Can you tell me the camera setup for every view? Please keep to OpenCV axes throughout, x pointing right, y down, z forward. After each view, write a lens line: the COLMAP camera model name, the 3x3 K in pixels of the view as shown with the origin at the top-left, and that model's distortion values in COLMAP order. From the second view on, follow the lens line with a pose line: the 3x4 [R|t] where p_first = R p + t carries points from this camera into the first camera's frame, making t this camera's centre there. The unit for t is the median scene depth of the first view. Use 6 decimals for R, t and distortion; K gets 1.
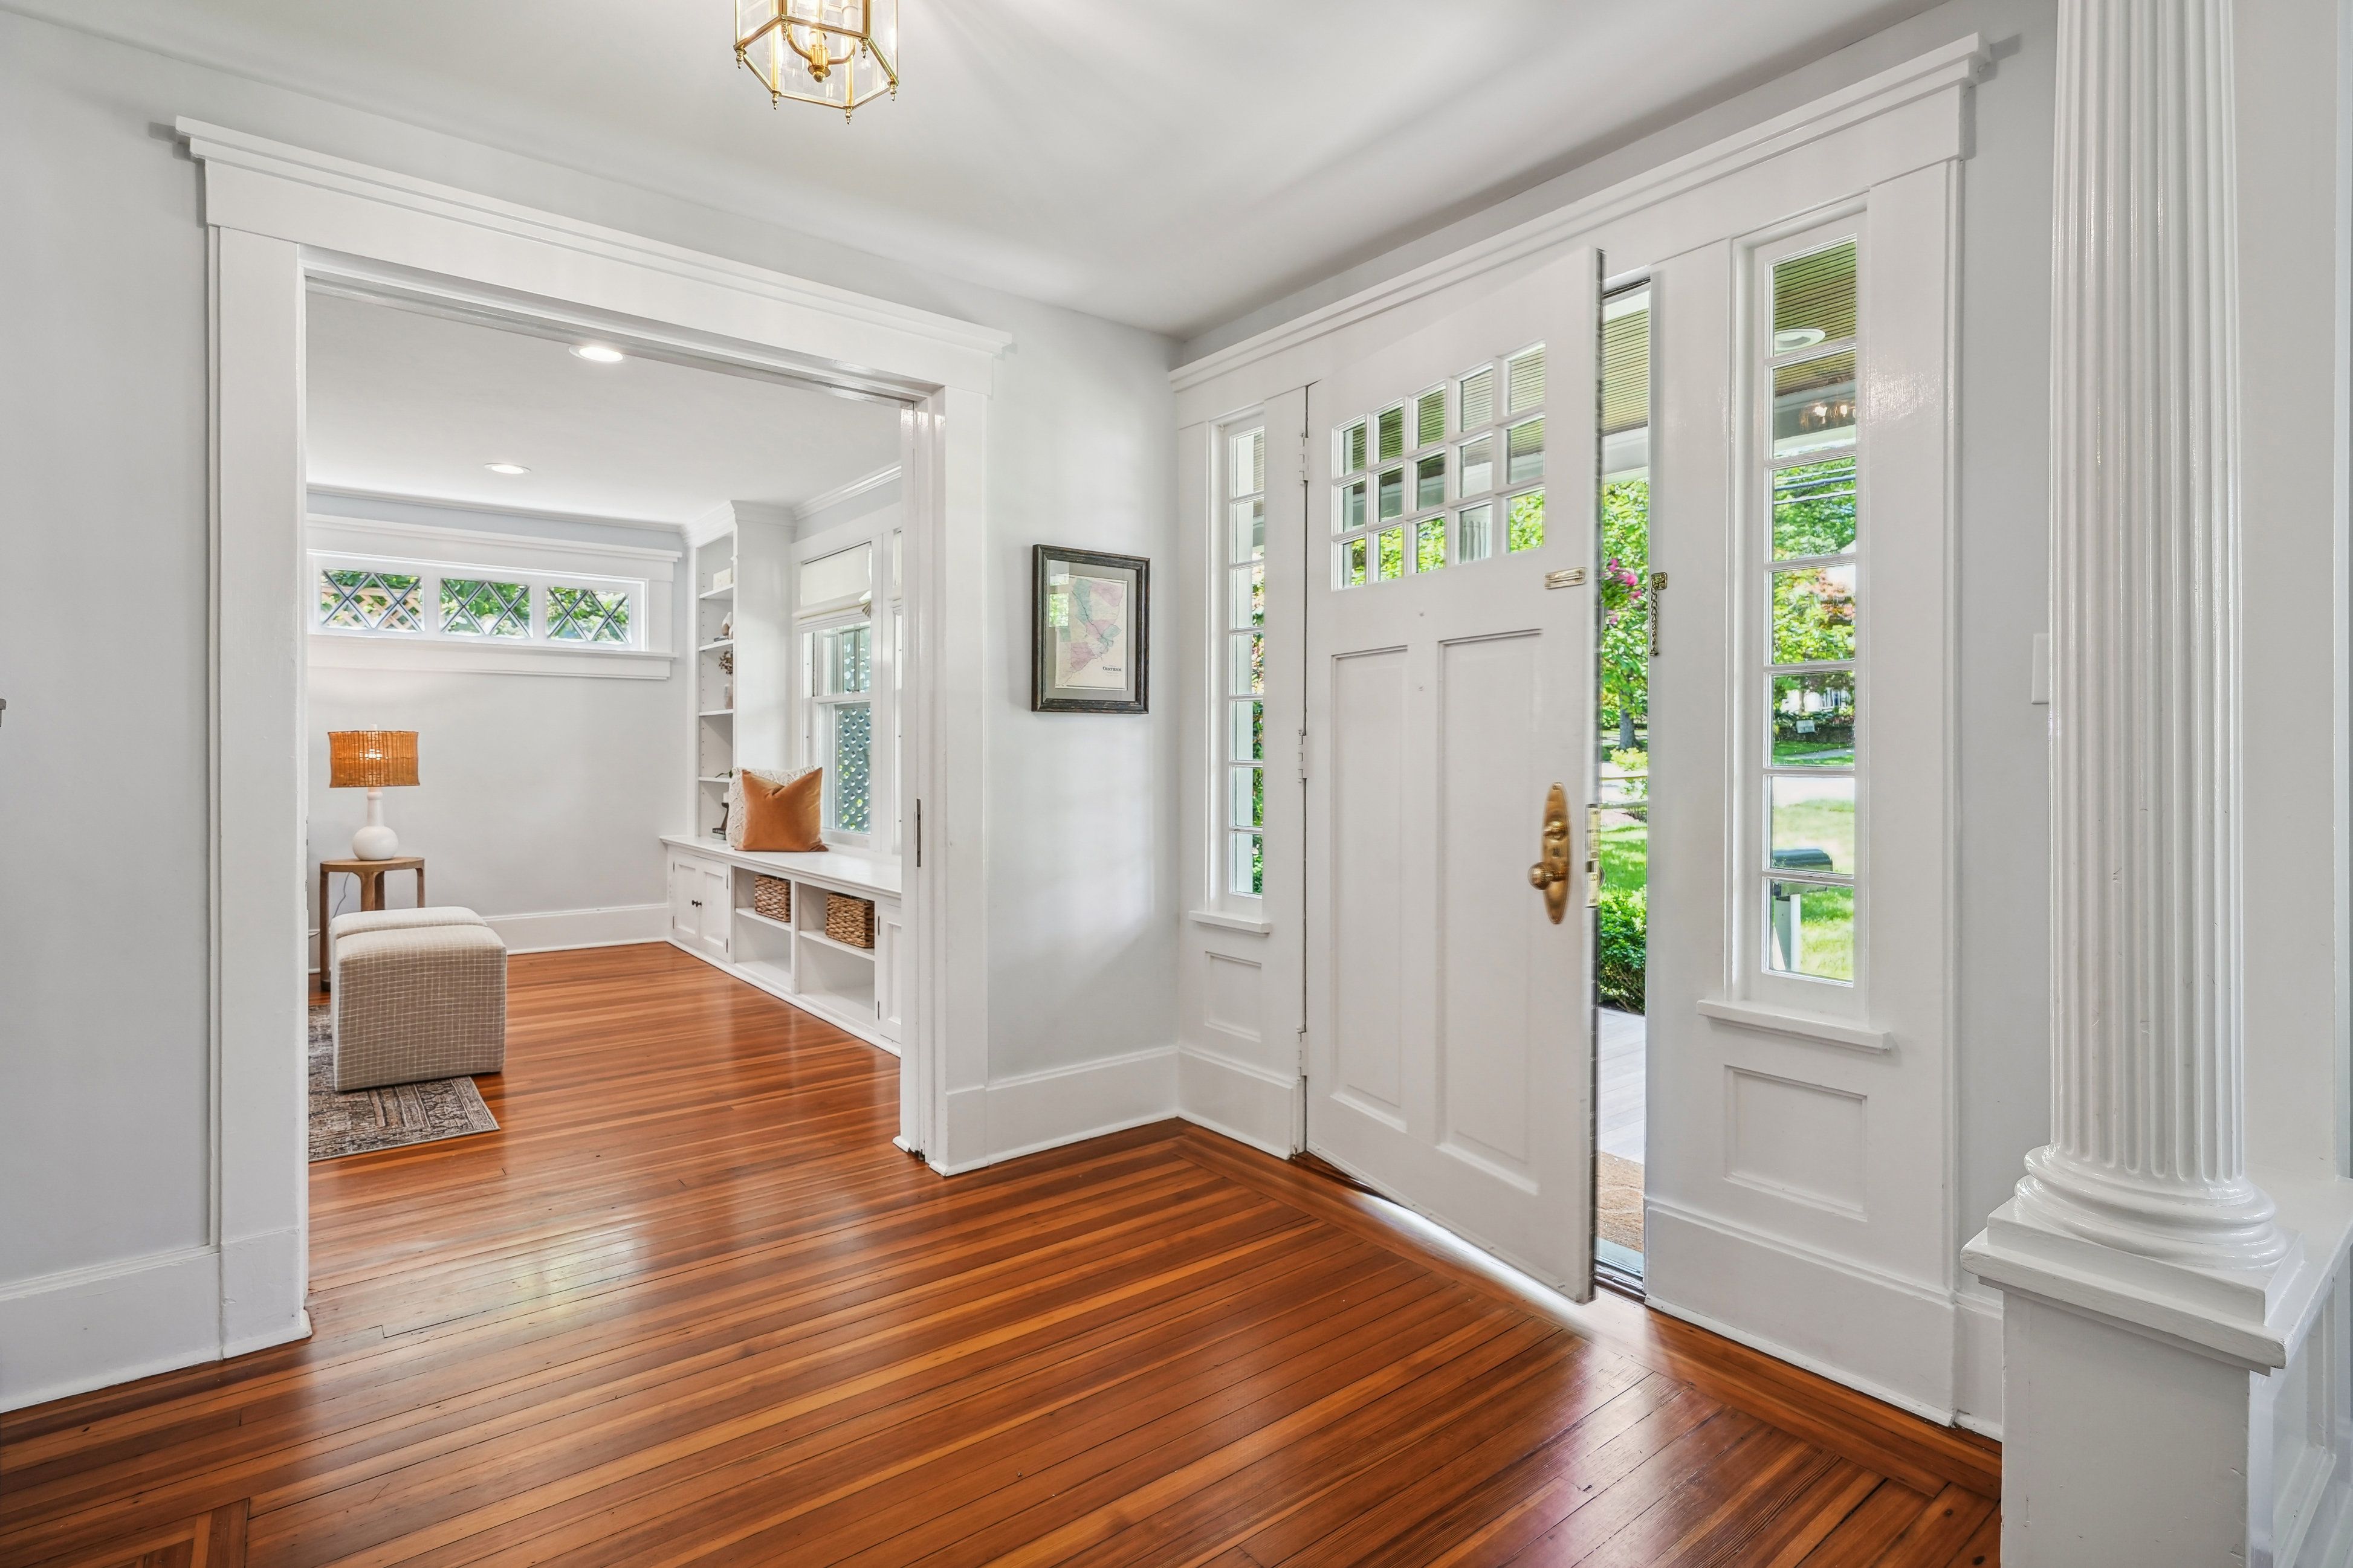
lens RADIAL K [[1116.6, 0, 1174.0], [0, 1116.6, 763.9], [0, 0, 1]] dist [0.004430, -0.000141]
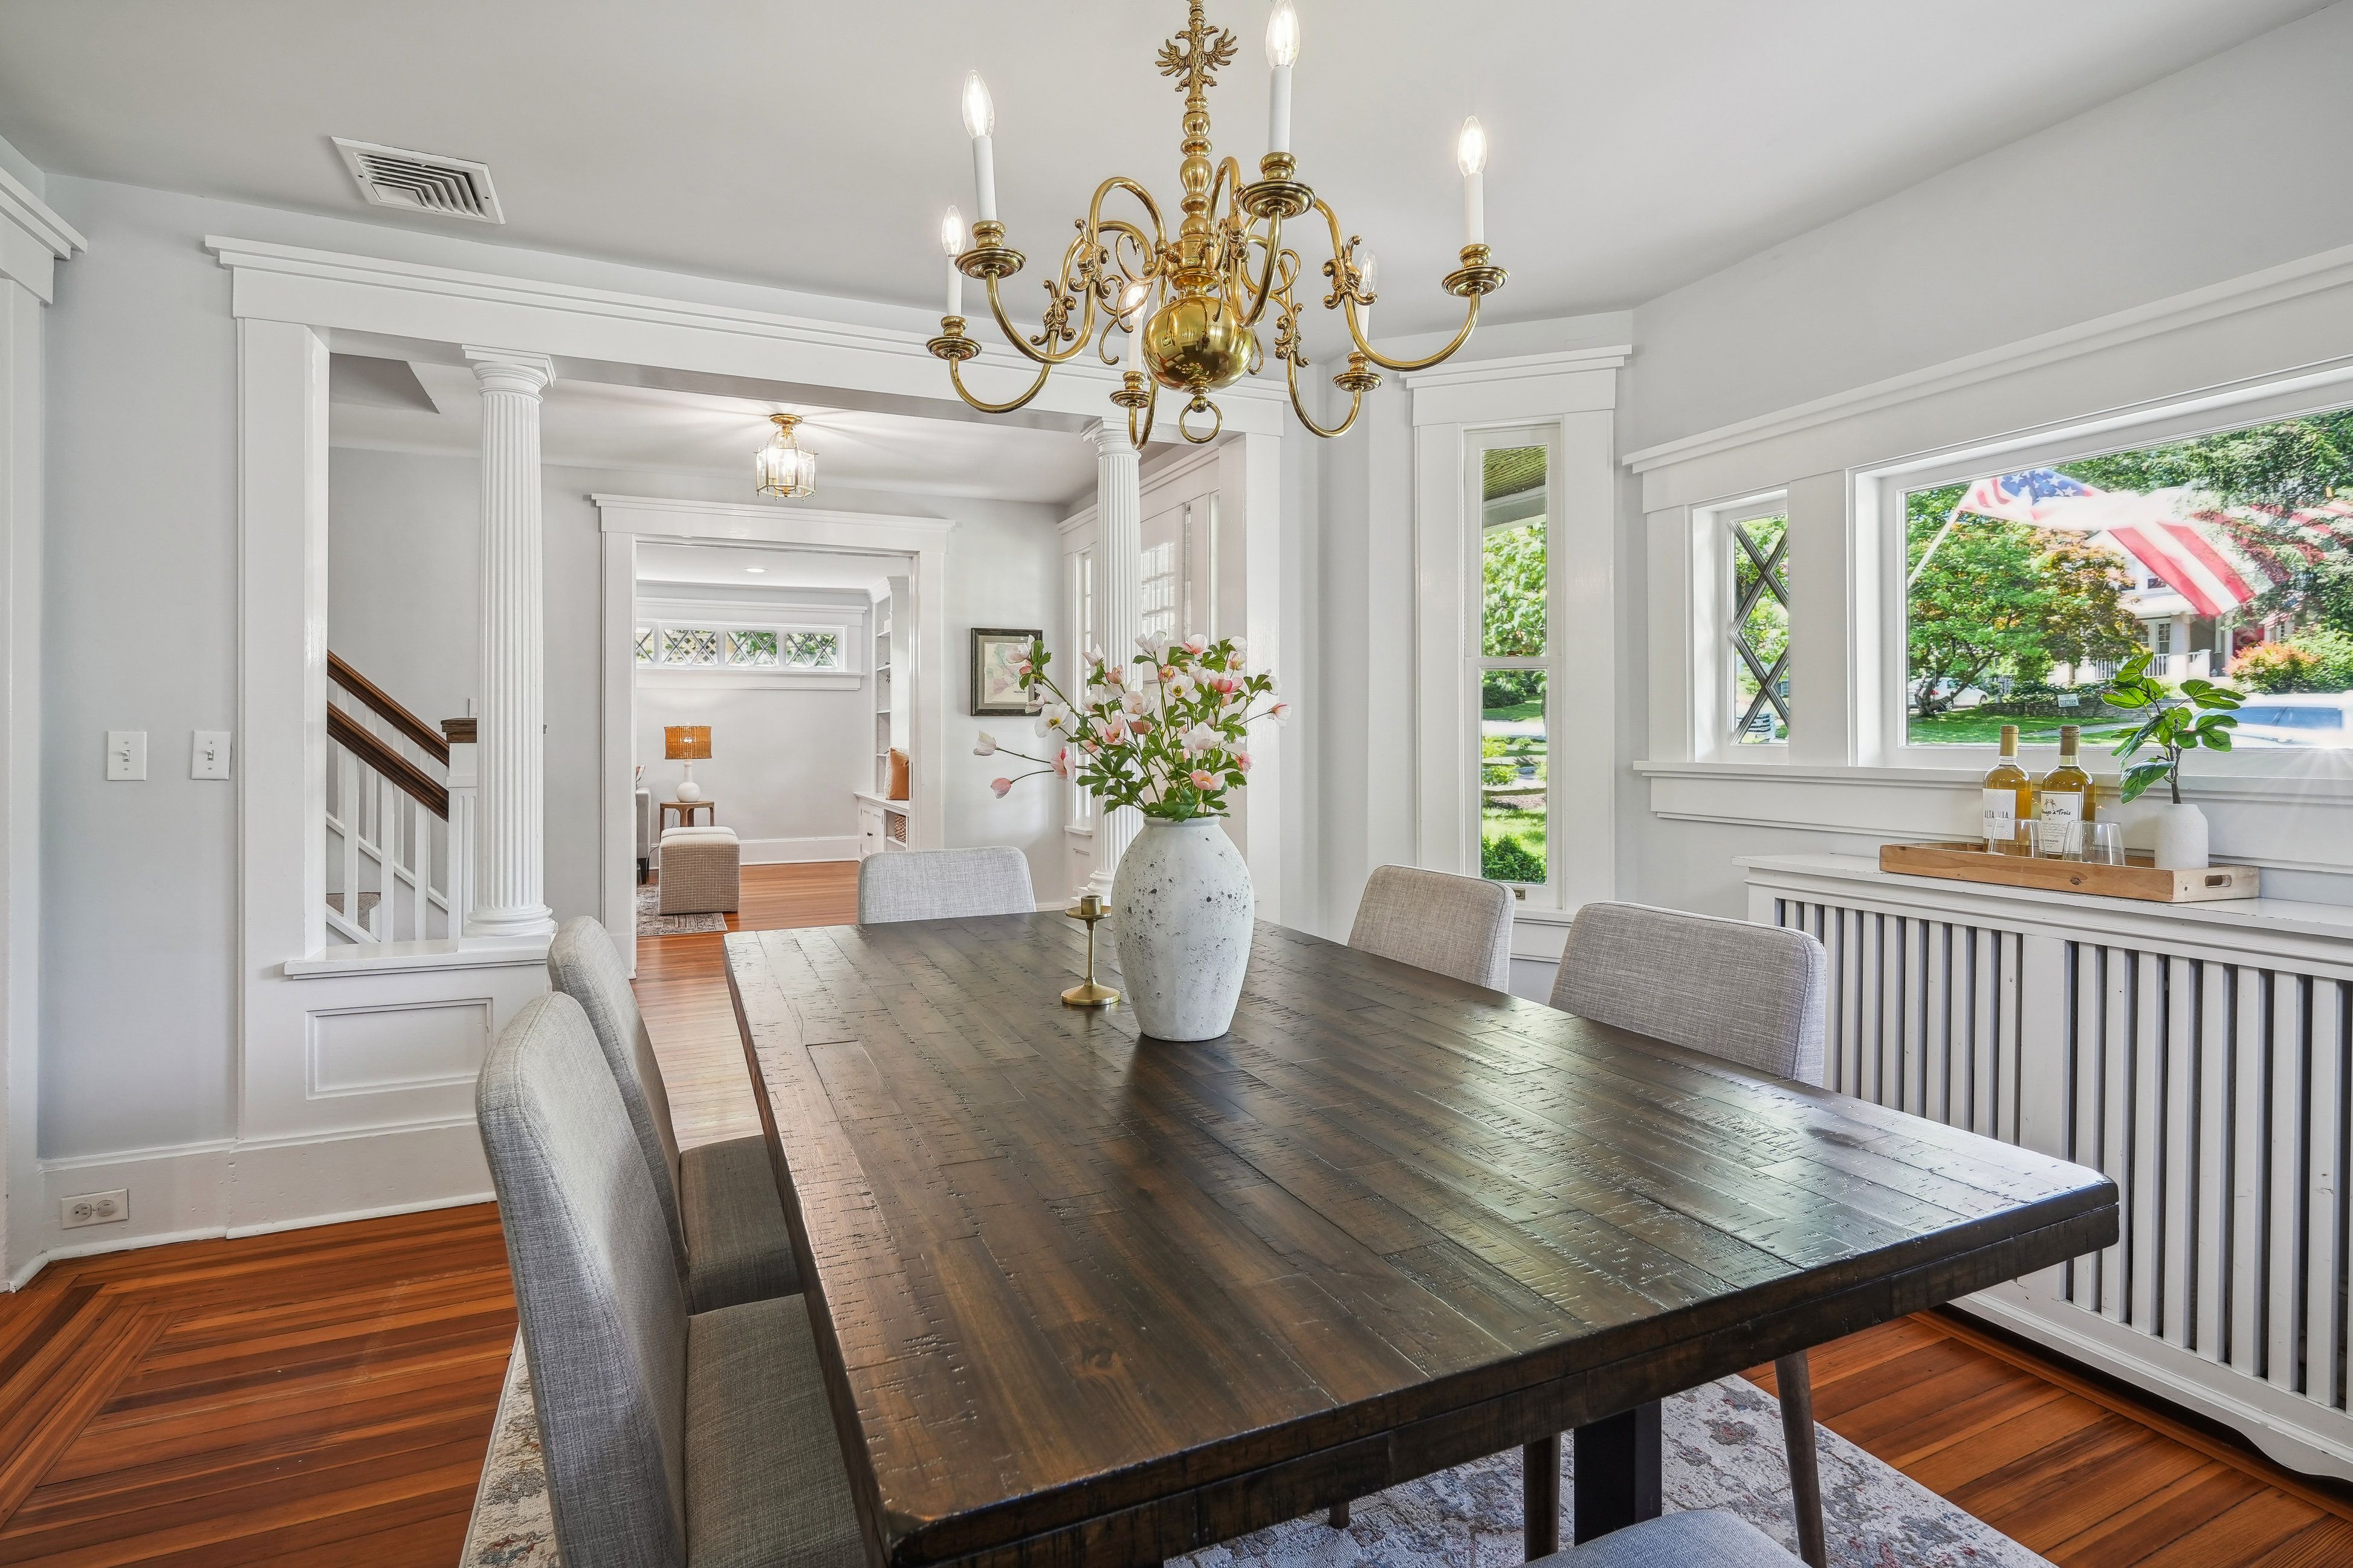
lens RADIAL K [[1087.5, 0, 1152.8], [0, 1087.5, 727.9], [0, 0, 1]] dist [-0.004801, -0.000484]
pose [[0.968491, -0.007613, -0.248933, 0.380615], [0.003862, 0.999872, -0.015554, 0.001704], [0.249020, 0.014102, 0.968396, -0.424040]]
